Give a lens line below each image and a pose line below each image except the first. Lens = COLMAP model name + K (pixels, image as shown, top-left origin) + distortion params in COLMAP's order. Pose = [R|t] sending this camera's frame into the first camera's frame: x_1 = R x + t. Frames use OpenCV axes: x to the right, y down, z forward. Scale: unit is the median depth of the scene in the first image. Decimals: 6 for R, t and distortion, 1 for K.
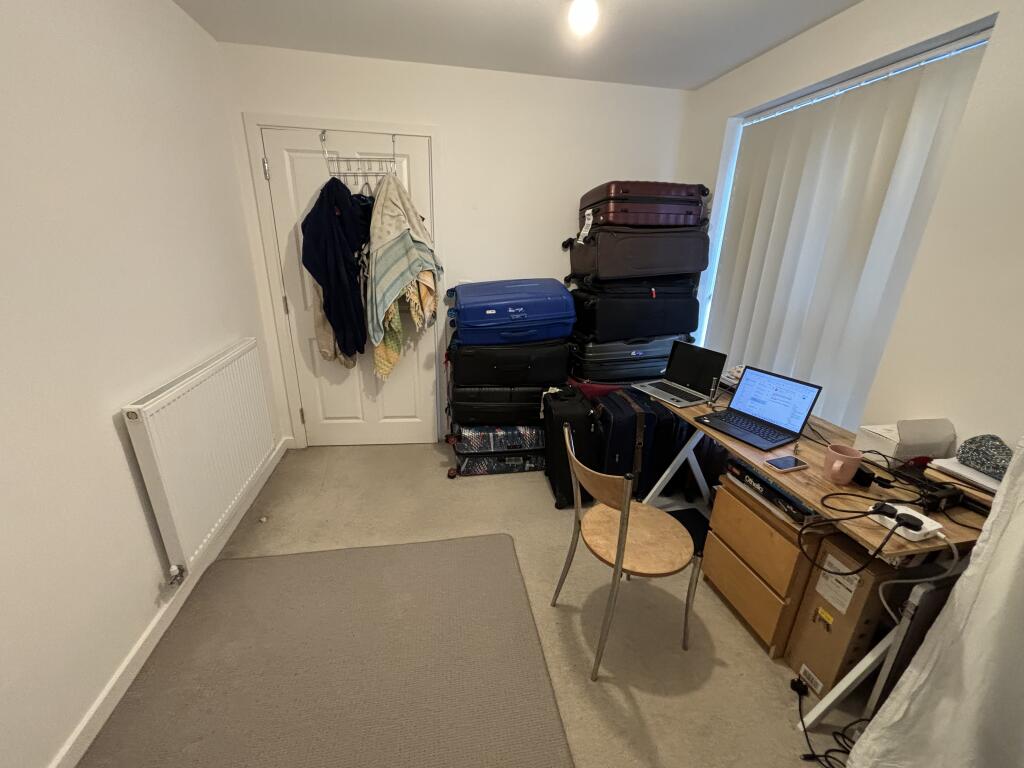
lens RADIAL K [[411.3, 0, 504.5], [0, 411.3, 381.2], [0, 0, 1]] dist [0.000680, 0.000023]
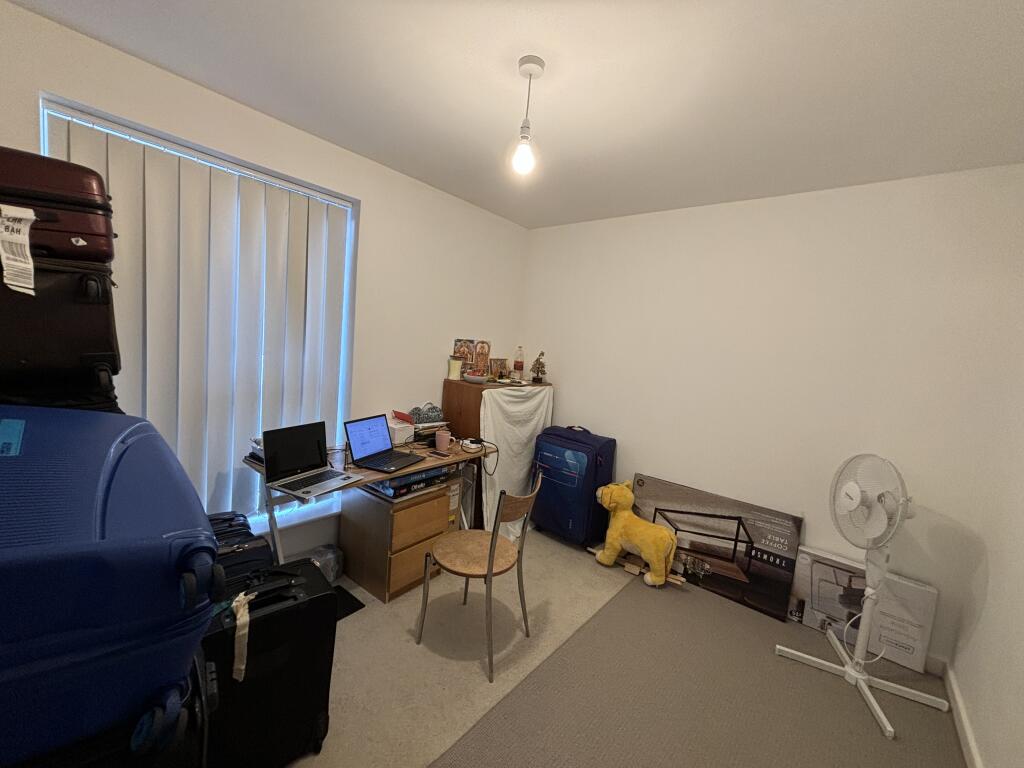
lens RADIAL K [[411.3, 0, 504.5], [0, 411.3, 381.2], [0, 0, 1]] dist [0.000680, 0.000023]
pose [[-0.632444, -0.152174, 0.759512, -0.577811], [0.157775, 0.934652, 0.318643, -0.472529], [-0.758368, 0.321355, -0.567105, 1.386681]]
